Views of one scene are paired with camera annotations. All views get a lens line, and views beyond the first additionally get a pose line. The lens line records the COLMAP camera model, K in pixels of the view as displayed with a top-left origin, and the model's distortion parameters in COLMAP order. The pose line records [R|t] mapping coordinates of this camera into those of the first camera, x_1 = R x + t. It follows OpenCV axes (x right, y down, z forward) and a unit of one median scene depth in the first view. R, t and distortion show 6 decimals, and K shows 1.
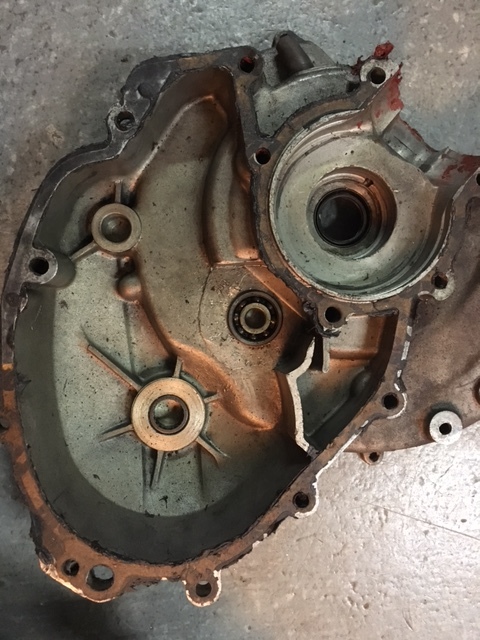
lens RADIAL K [[542.5, 0, 242.0], [0, 542.5, 318.4], [0, 0, 1]] dist [0.057635, -0.089012]
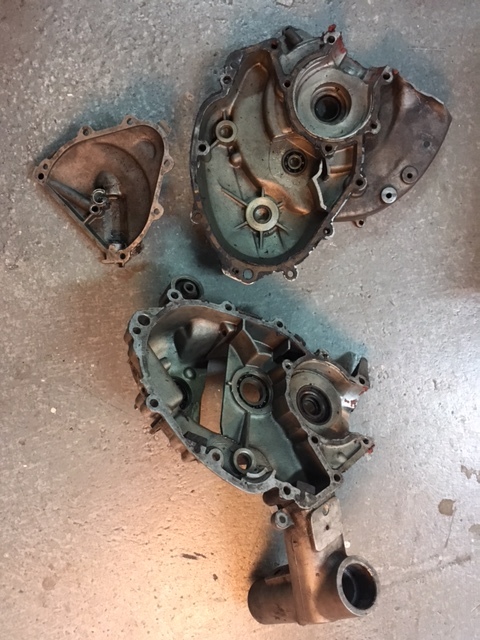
lens RADIAL K [[542.5, 0, 241.2], [0, 542.5, 324.6], [0, 0, 1]] dist [0.057635, -0.089012]
pose [[0.984440, -0.158401, -0.076079, -0.126063], [0.161212, 0.986391, 0.032314, 0.547510], [0.069925, -0.044076, 0.996578, -1.244887]]
